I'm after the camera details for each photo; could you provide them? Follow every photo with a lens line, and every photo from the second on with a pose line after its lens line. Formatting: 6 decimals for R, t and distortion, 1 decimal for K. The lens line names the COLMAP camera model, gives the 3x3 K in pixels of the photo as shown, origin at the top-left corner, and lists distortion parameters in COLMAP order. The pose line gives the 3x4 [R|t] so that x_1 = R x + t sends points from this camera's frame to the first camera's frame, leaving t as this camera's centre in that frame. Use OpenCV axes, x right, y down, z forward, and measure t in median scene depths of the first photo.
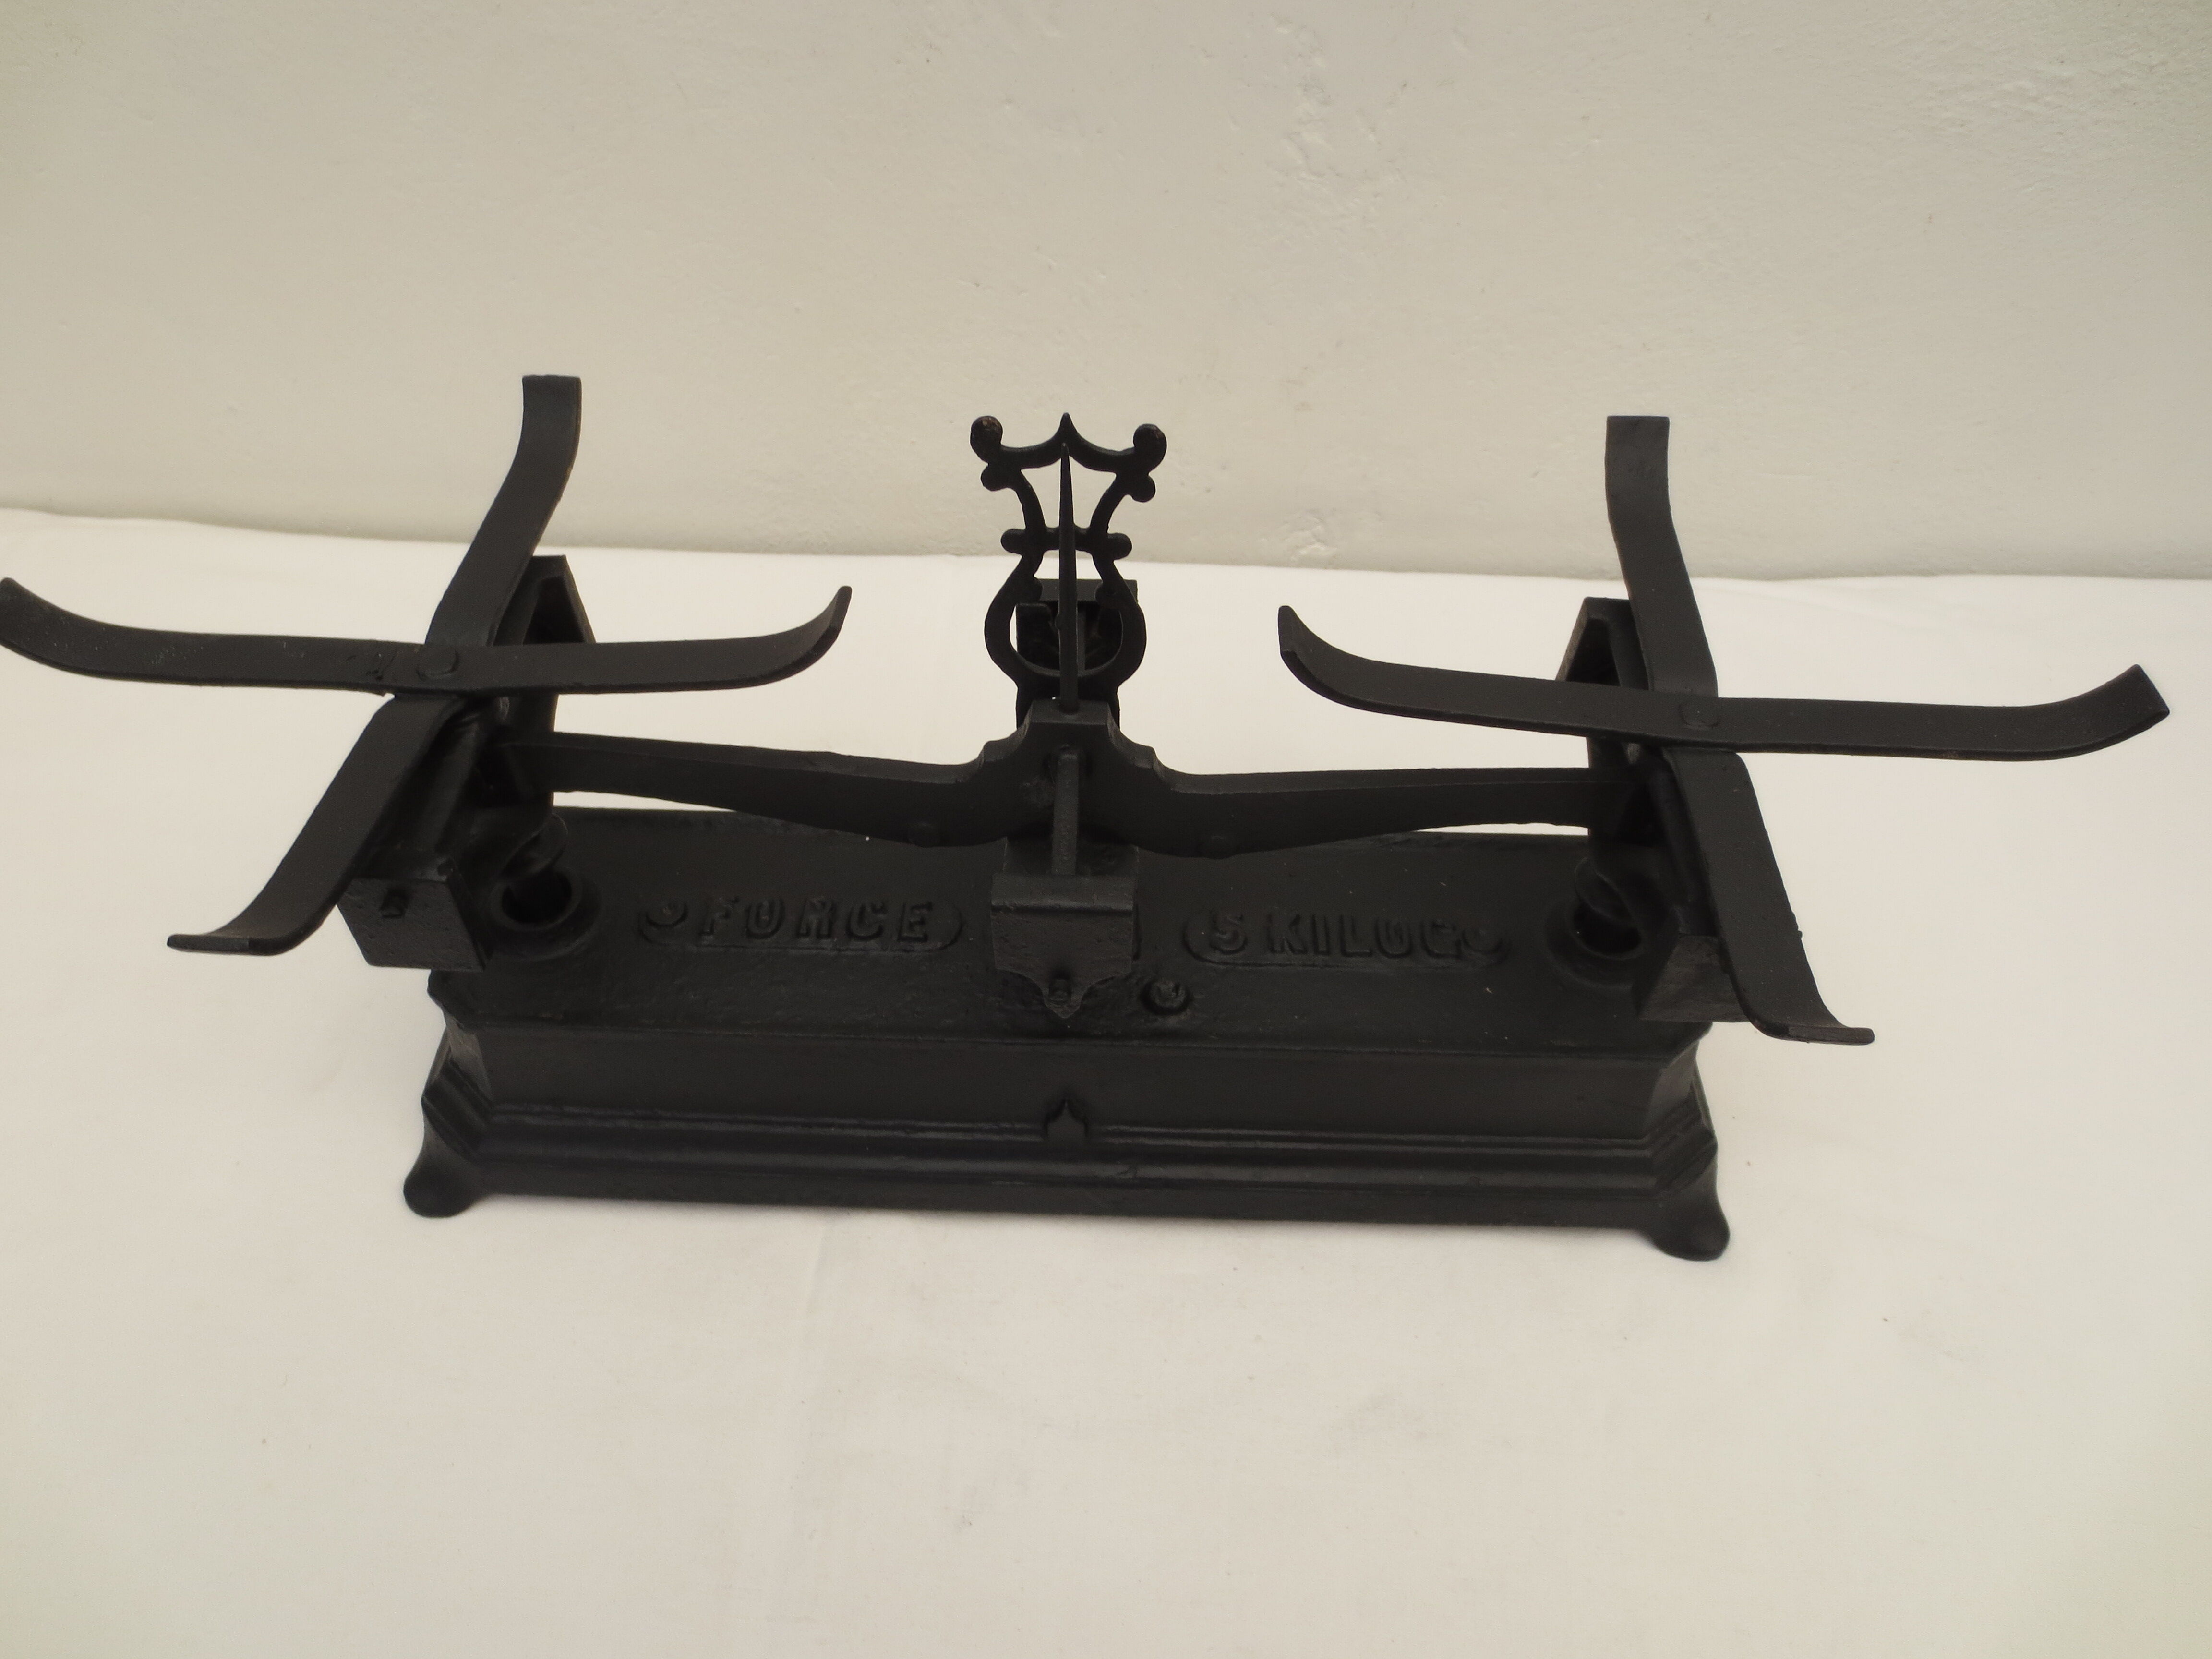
lens RADIAL K [[1569.7, 0, 1106.0], [0, 1569.7, 829.5], [0, 0, 1]] dist [-0.029138, 0.011786]
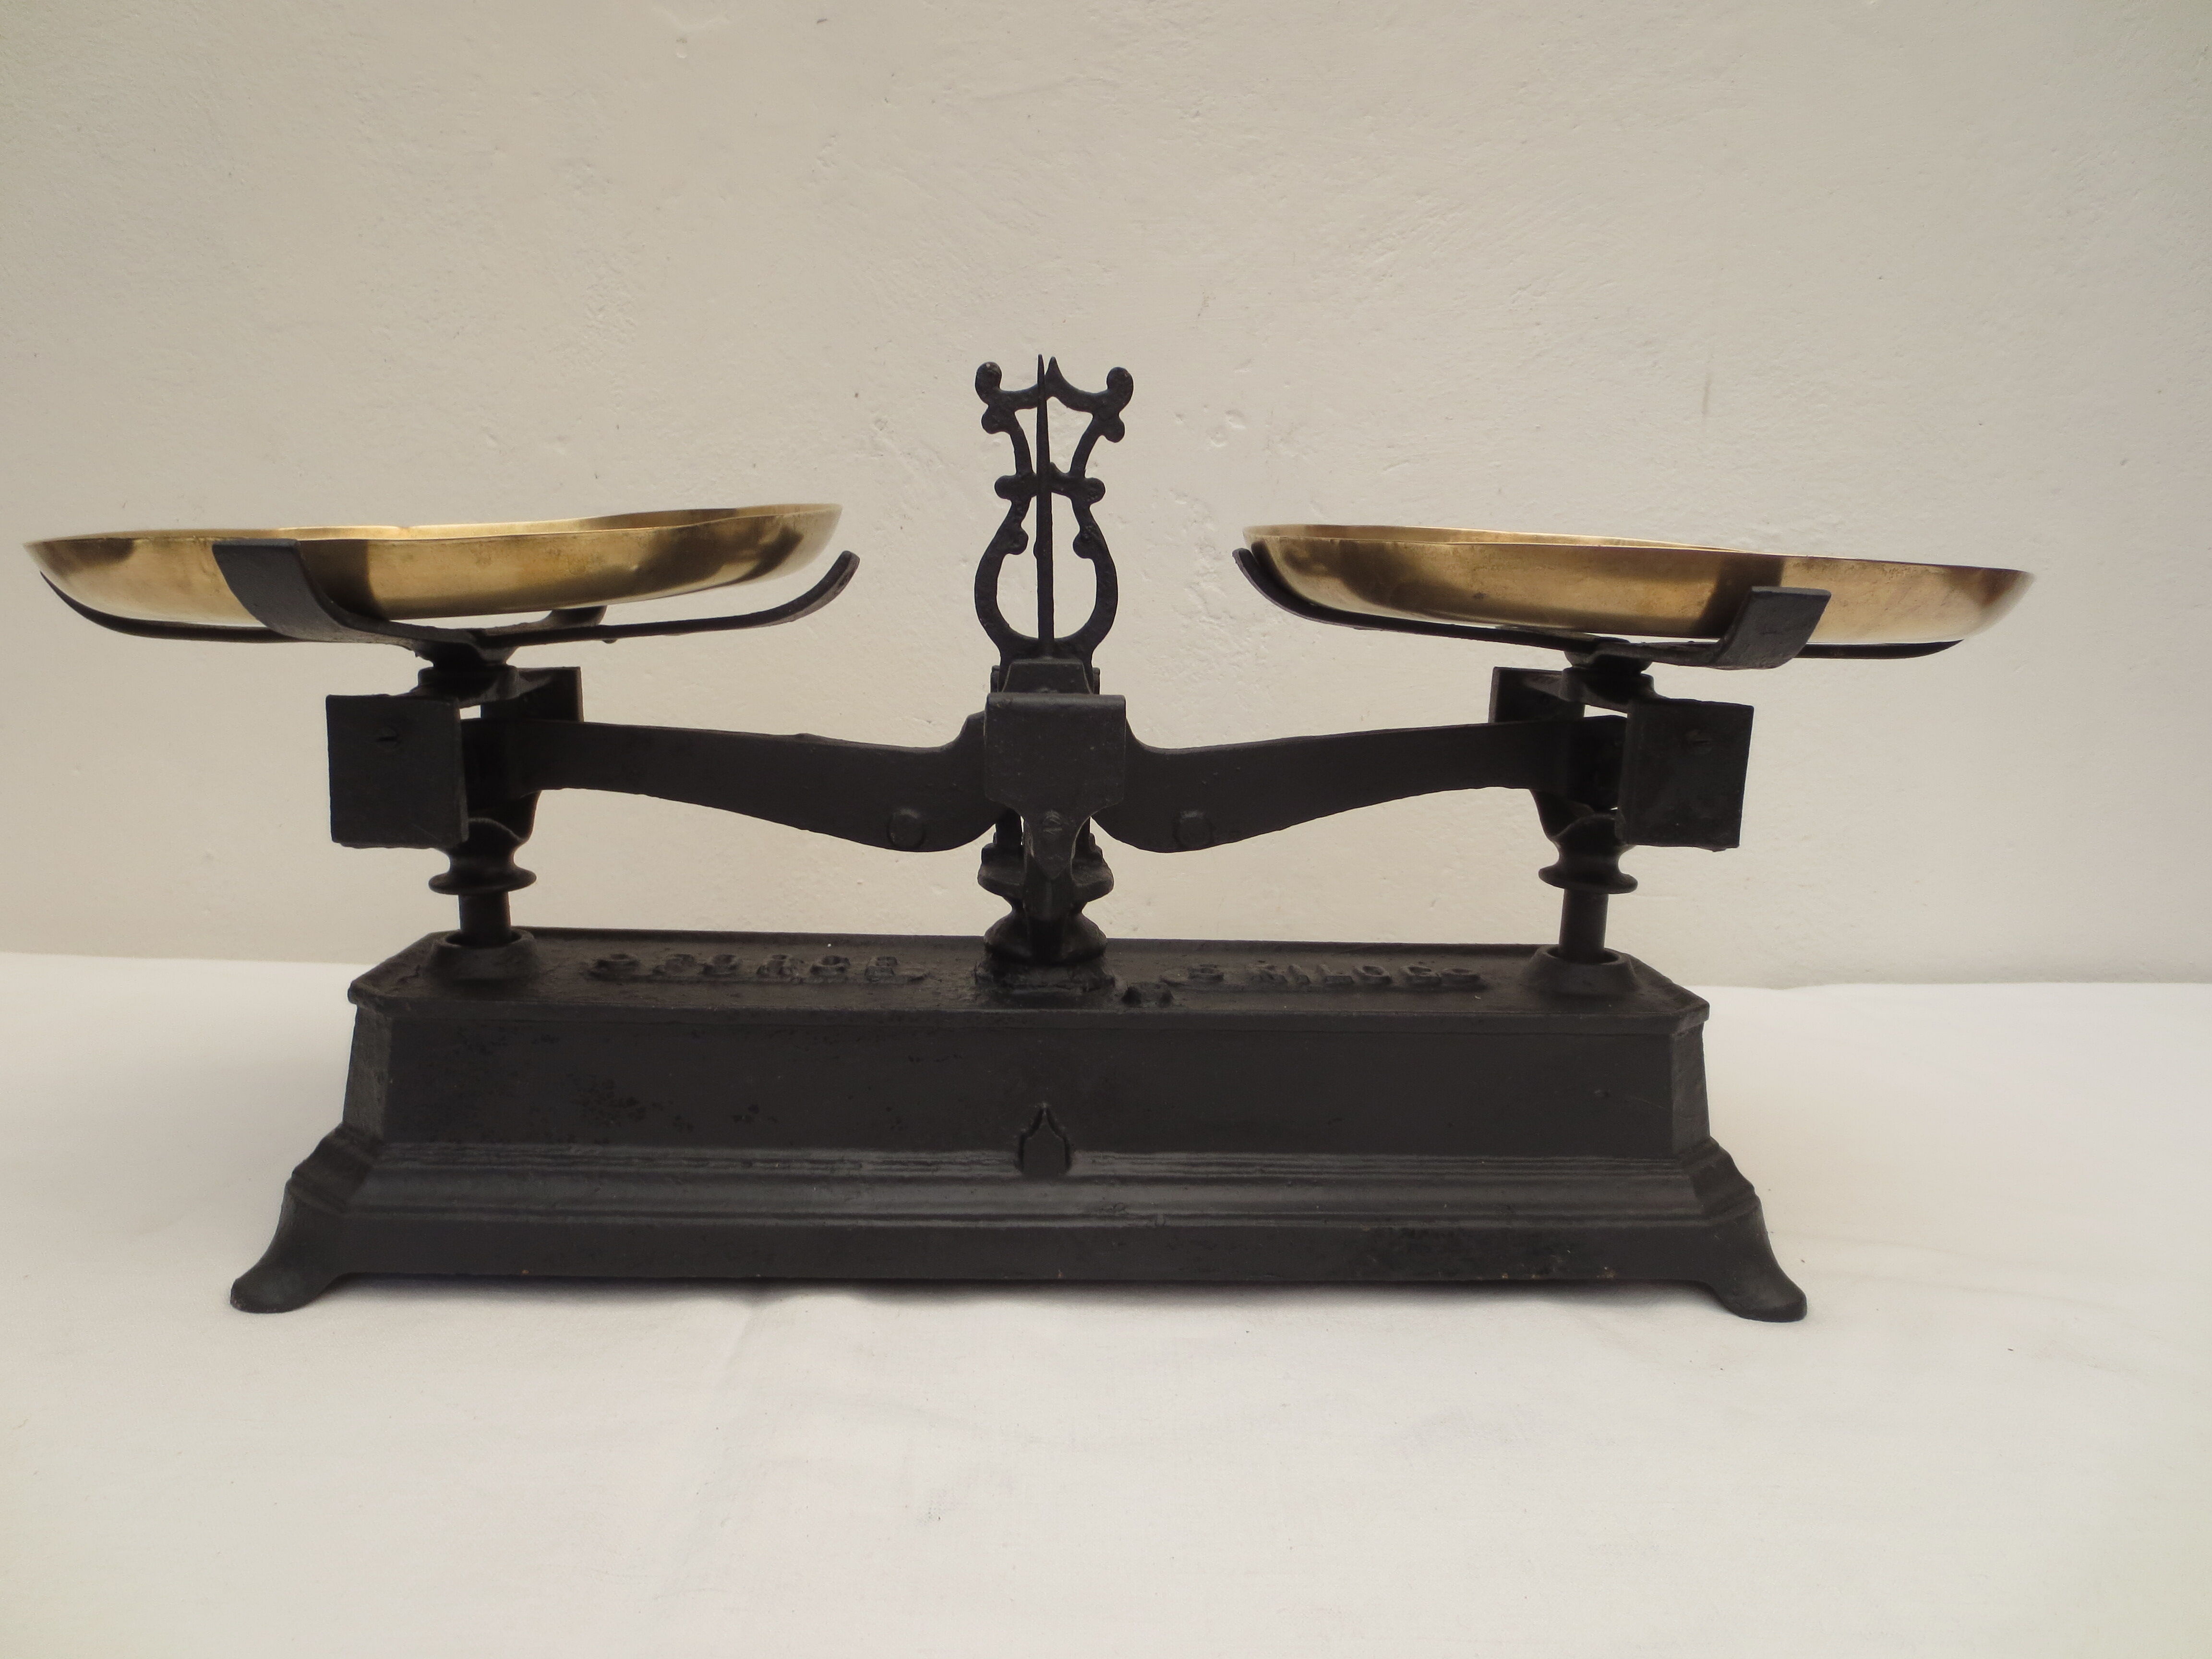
lens RADIAL K [[1569.7, 0, 1106.0], [0, 1569.7, 829.5], [0, 0, 1]] dist [-0.029138, 0.011786]
pose [[0.996776, 0.001302, 0.080227, -0.062219], [0.049205, 0.779873, -0.624001, 0.606135], [-0.063379, 0.625936, 0.777294, 0.193212]]
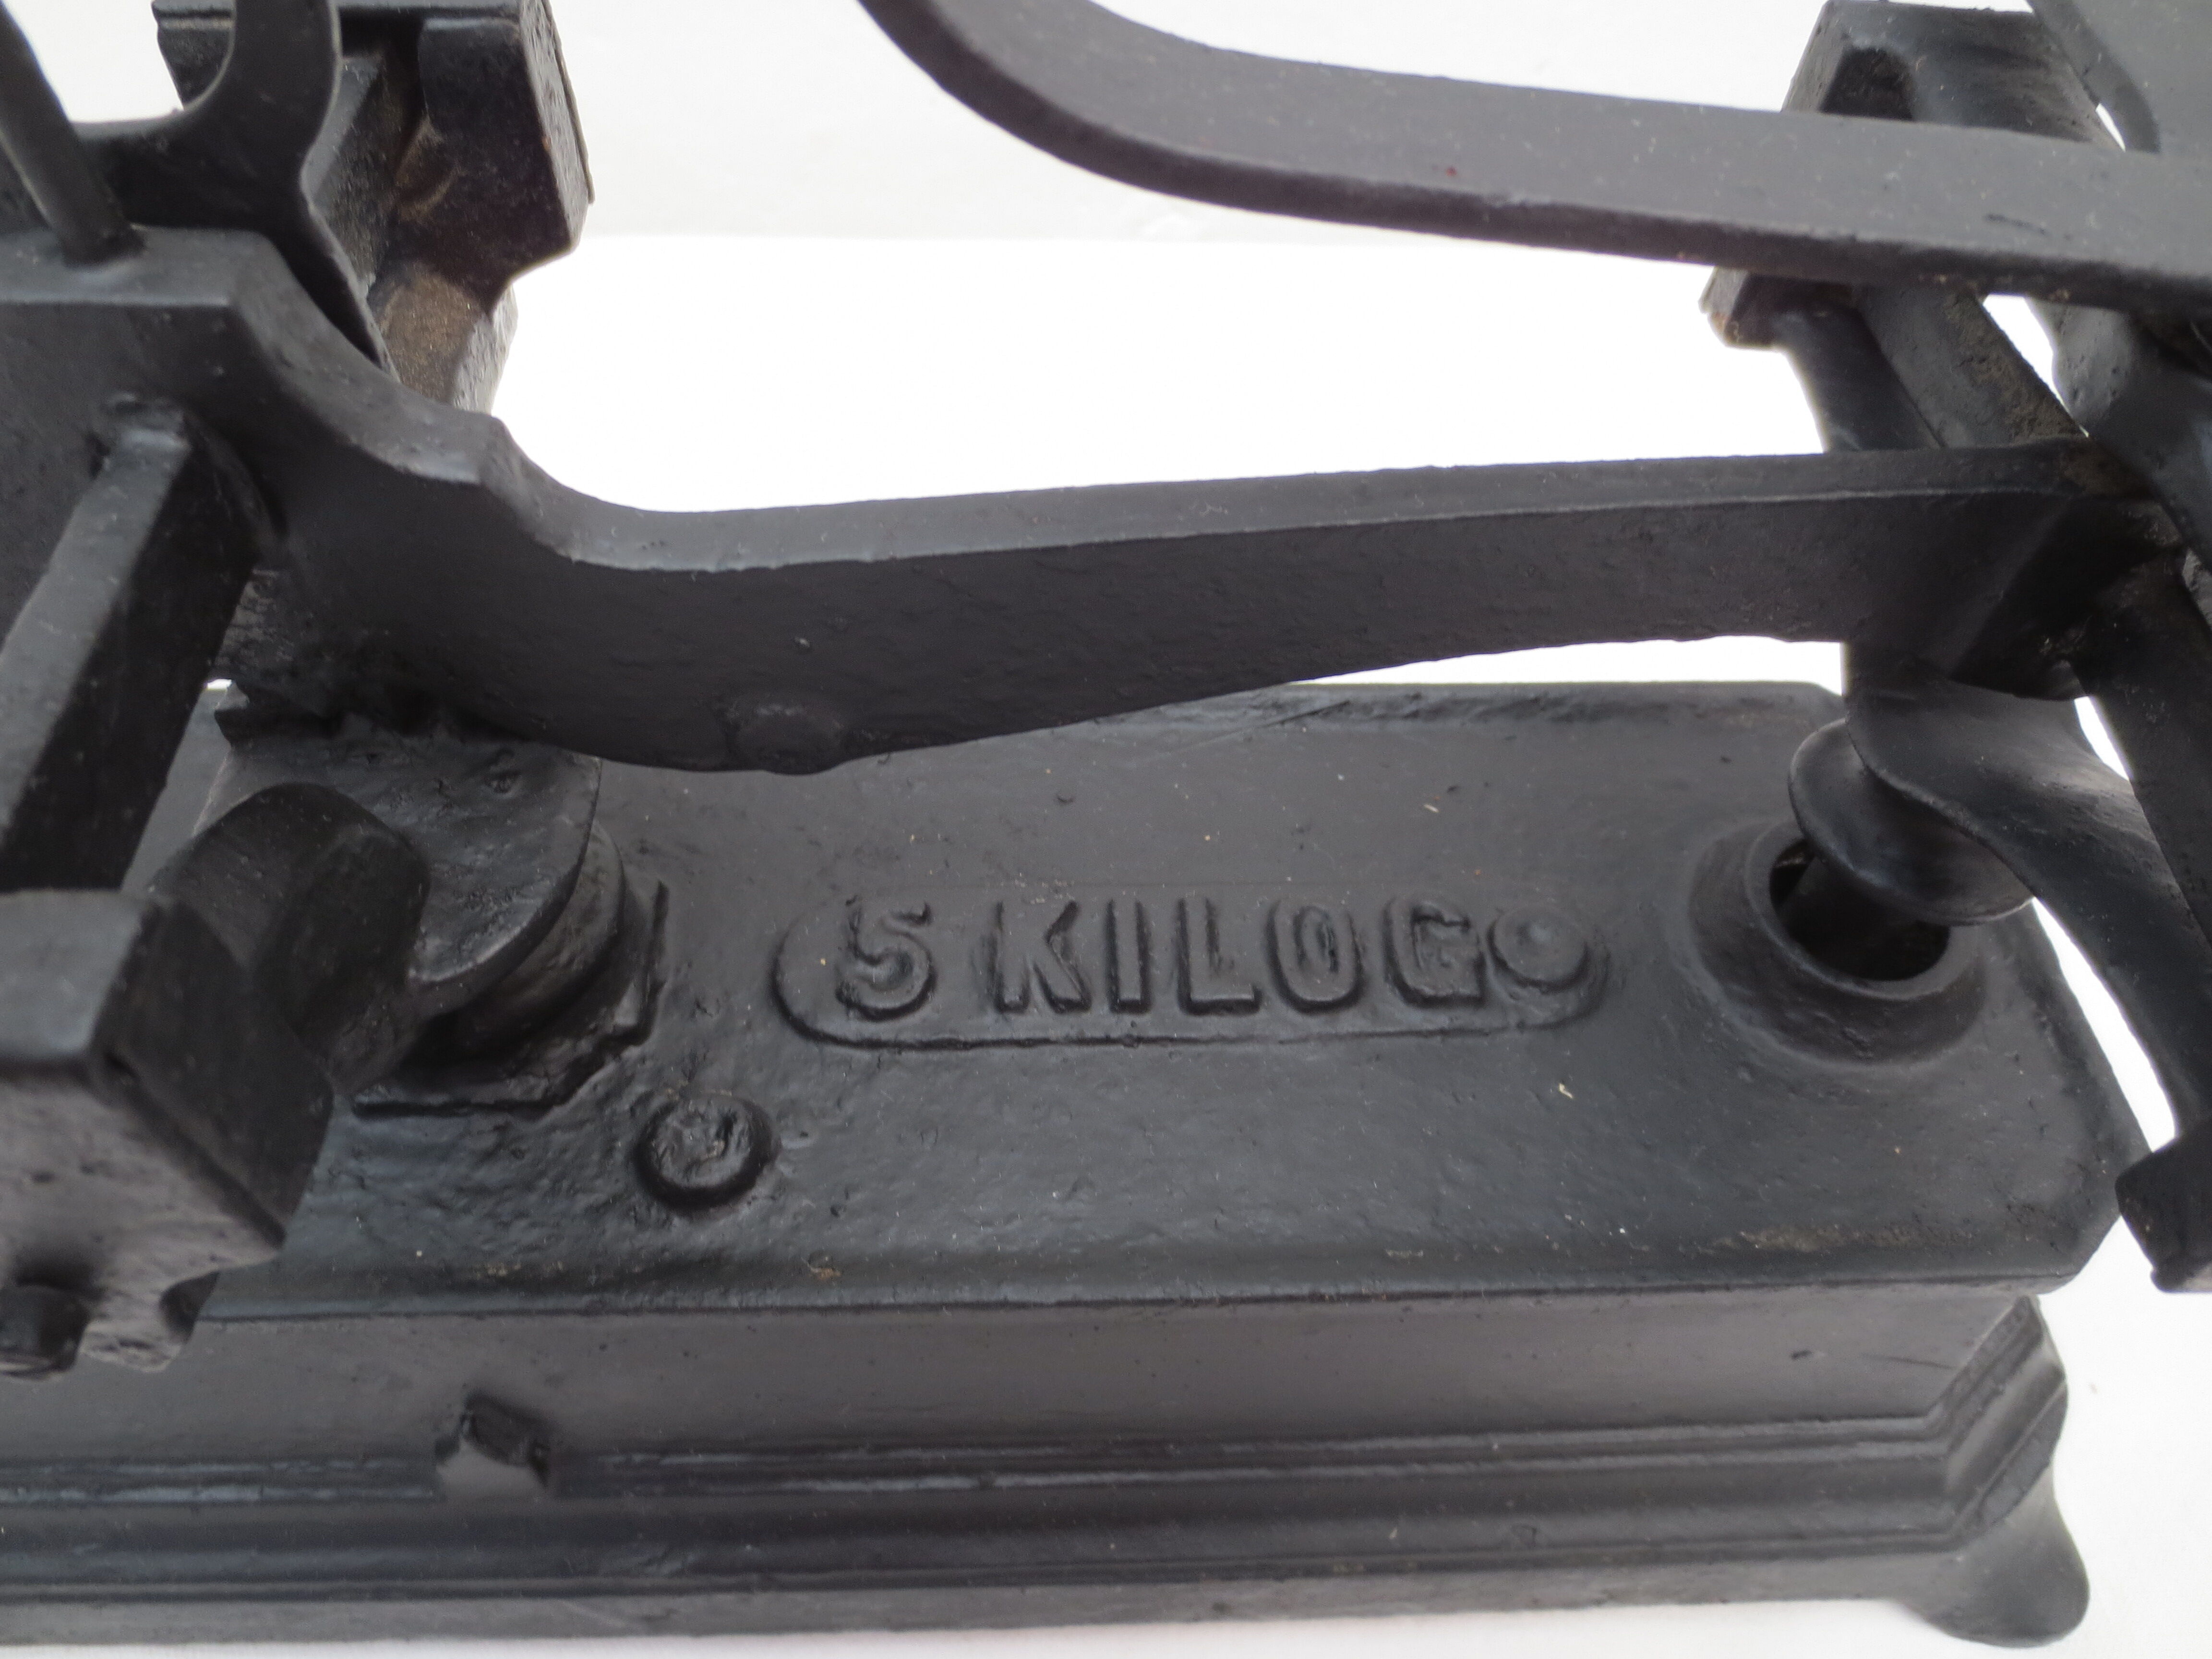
lens RADIAL K [[1574.4, 0, 1107.3], [0, 1574.4, 834.5], [0, 0, 1]] dist [-0.036440, 0.022096]
pose [[0.998219, -0.036400, 0.047270, 0.115374], [0.032590, 0.996341, 0.079011, 0.006724], [-0.049973, -0.077330, 0.995752, 0.619892]]
